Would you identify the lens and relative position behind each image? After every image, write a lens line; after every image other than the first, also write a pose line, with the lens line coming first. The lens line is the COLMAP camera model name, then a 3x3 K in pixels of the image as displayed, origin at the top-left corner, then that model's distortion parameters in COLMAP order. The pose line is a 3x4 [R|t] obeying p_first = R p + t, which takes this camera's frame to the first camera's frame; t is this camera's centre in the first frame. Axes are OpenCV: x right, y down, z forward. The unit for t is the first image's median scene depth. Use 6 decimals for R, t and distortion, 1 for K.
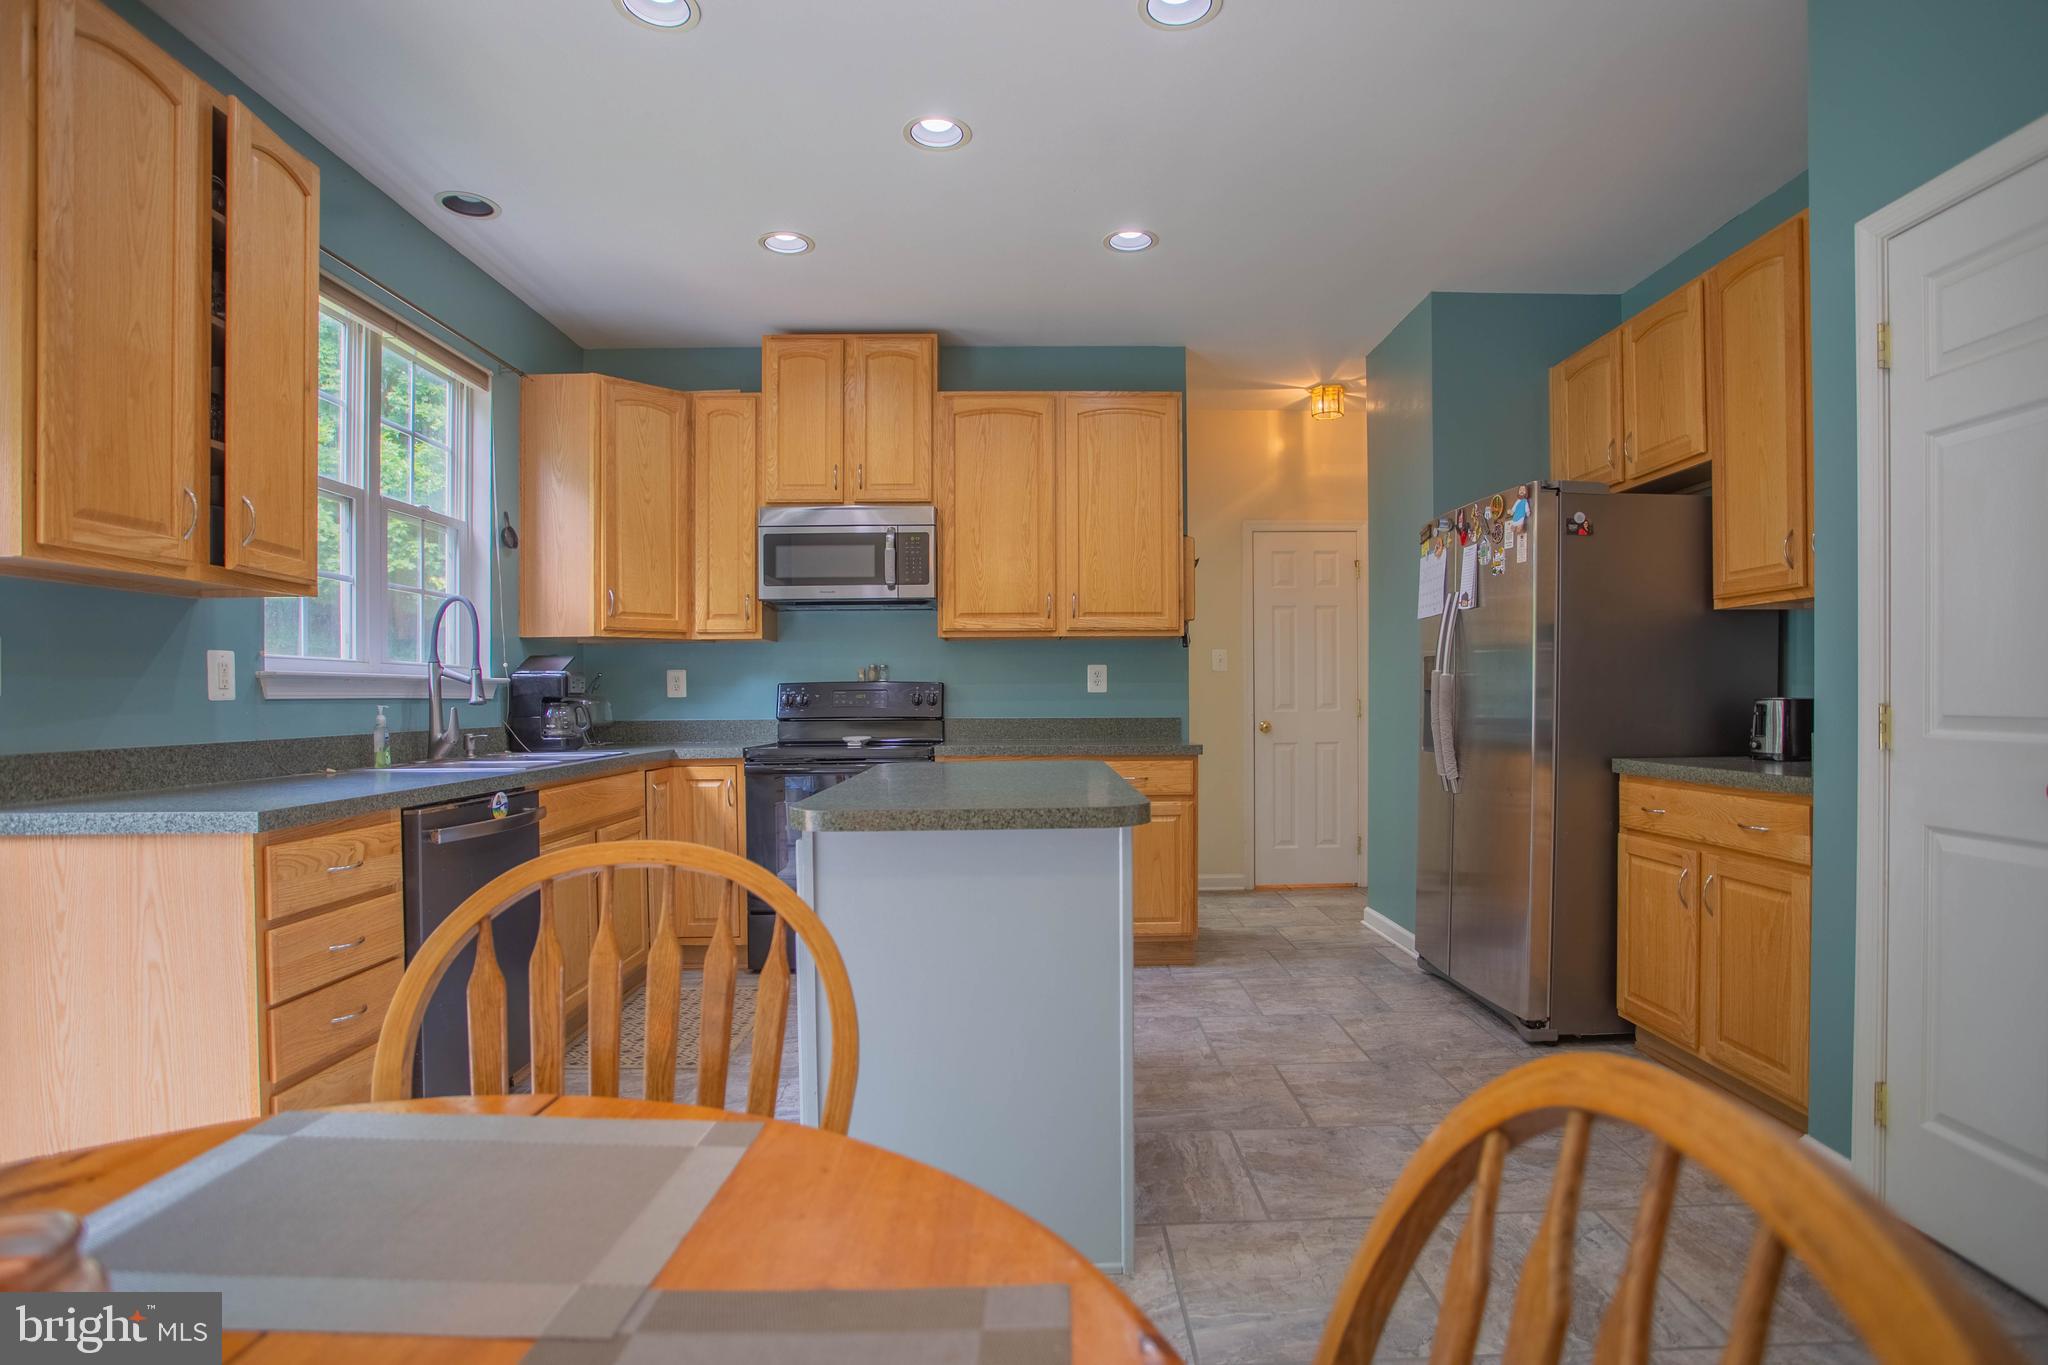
lens RADIAL K [[1010.4, 0, 1054.8], [0, 1010.4, 711.6], [0, 0, 1]] dist [-0.064757, 0.019629]
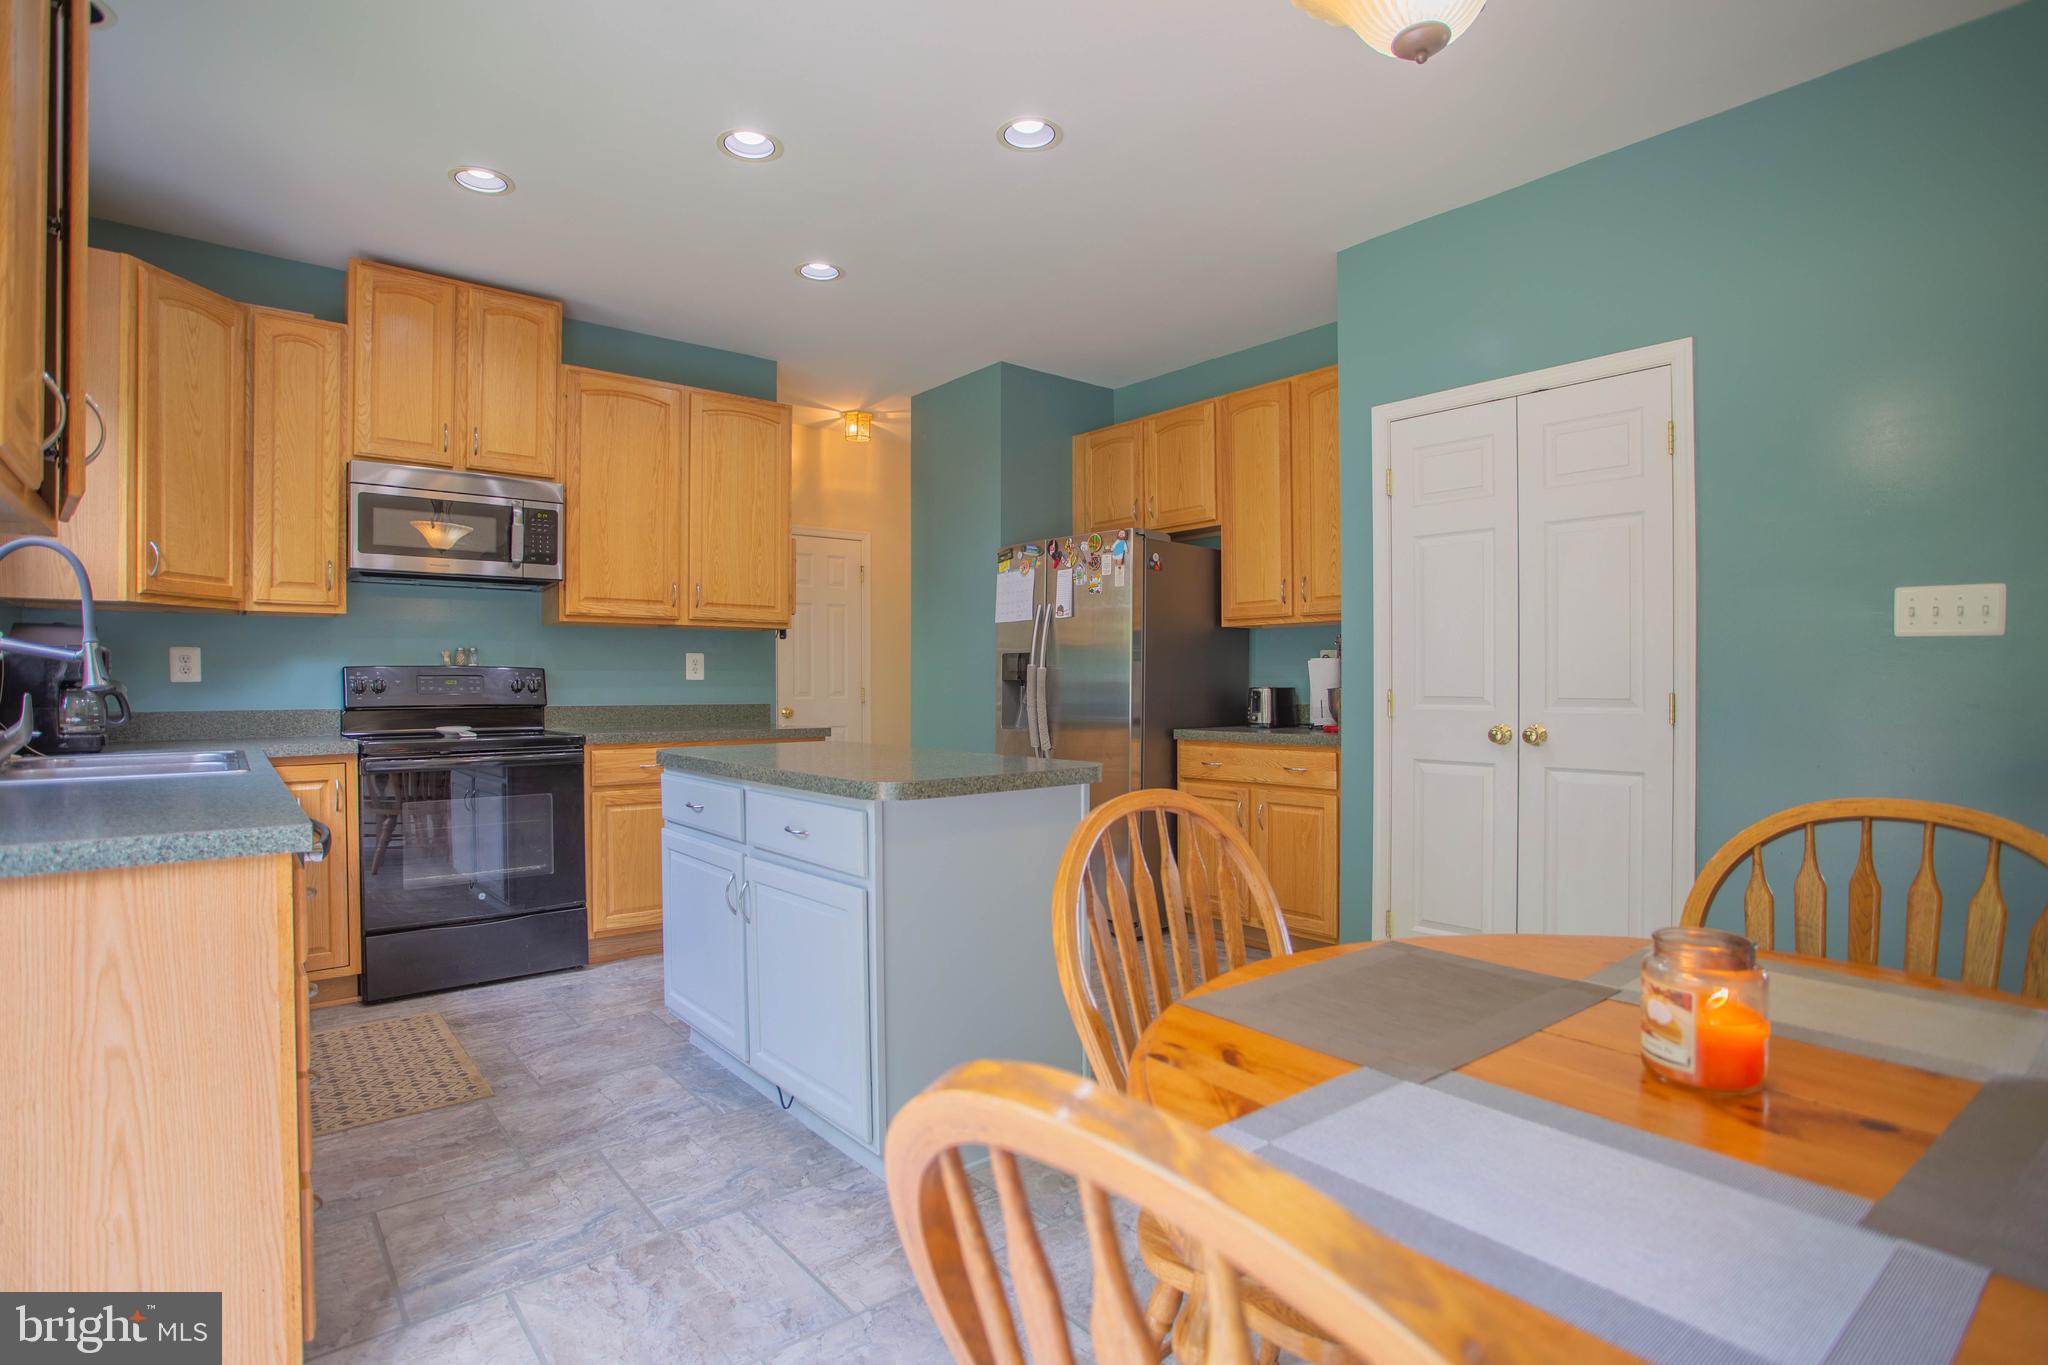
lens RADIAL K [[1010.4, 0, 987.2], [0, 1010.4, 666.6], [0, 0, 1]] dist [-0.064757, 0.019629]
pose [[0.792835, 0.014786, 0.609257, -0.430531], [0.006212, 0.999458, -0.032339, 0.002361], [-0.609405, 0.029424, 0.792313, 0.017477]]
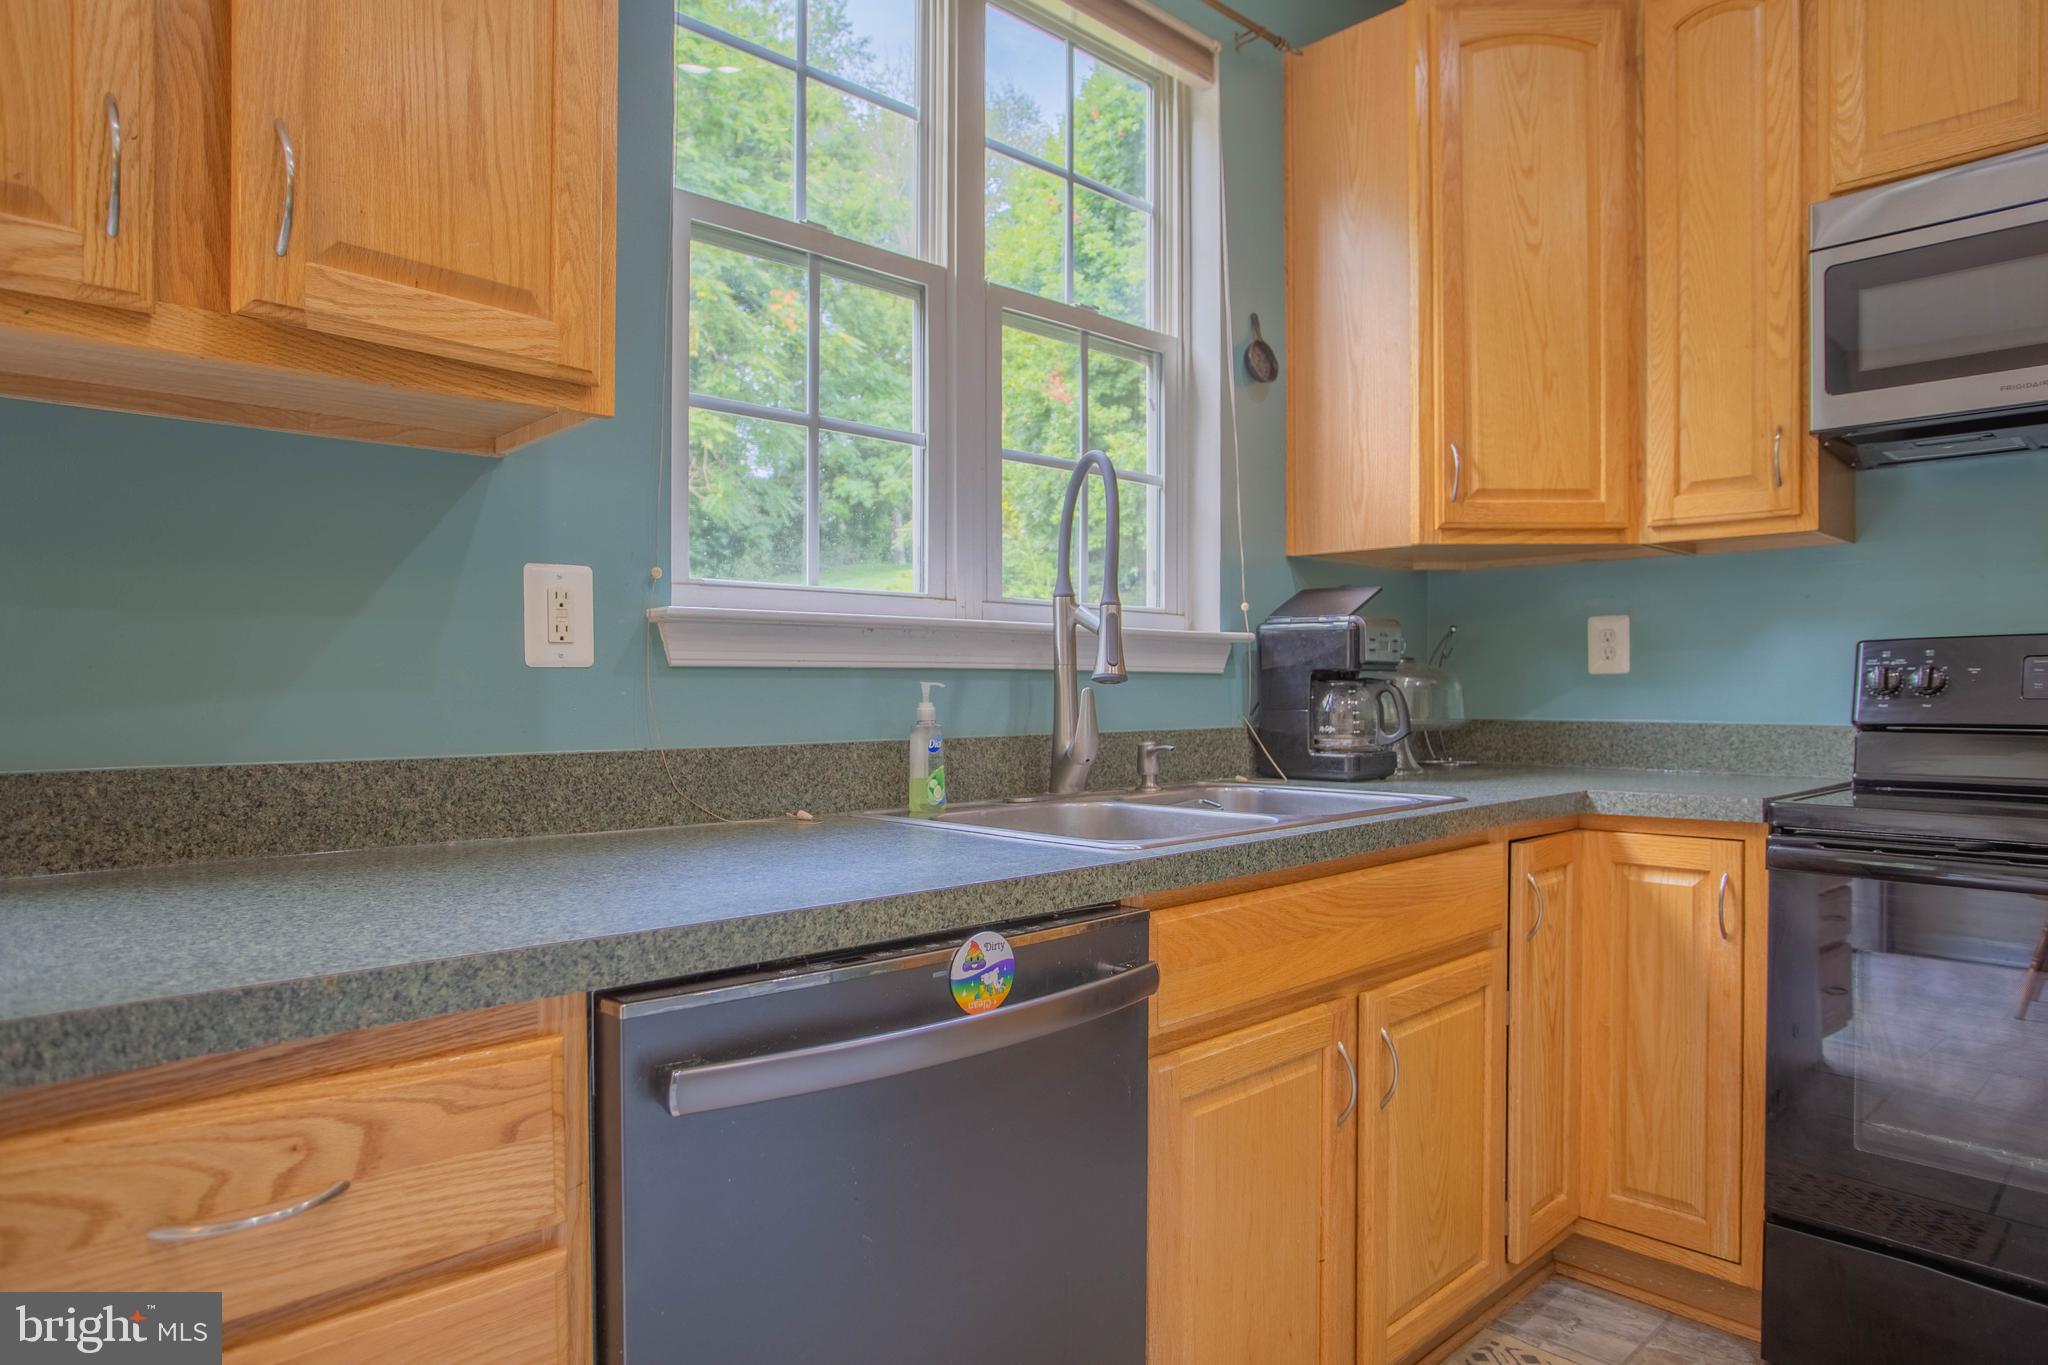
lens RADIAL K [[1236.1, 0, 989.6], [0, 1236.1, 698.0], [0, 0, 1]] dist [-0.053760, 0.018640]
pose [[0.653801, 0.015128, -0.756515, -0.162940], [-0.016083, 0.999852, 0.006095, -0.002090], [0.756496, 0.008182, 0.653947, 0.499070]]
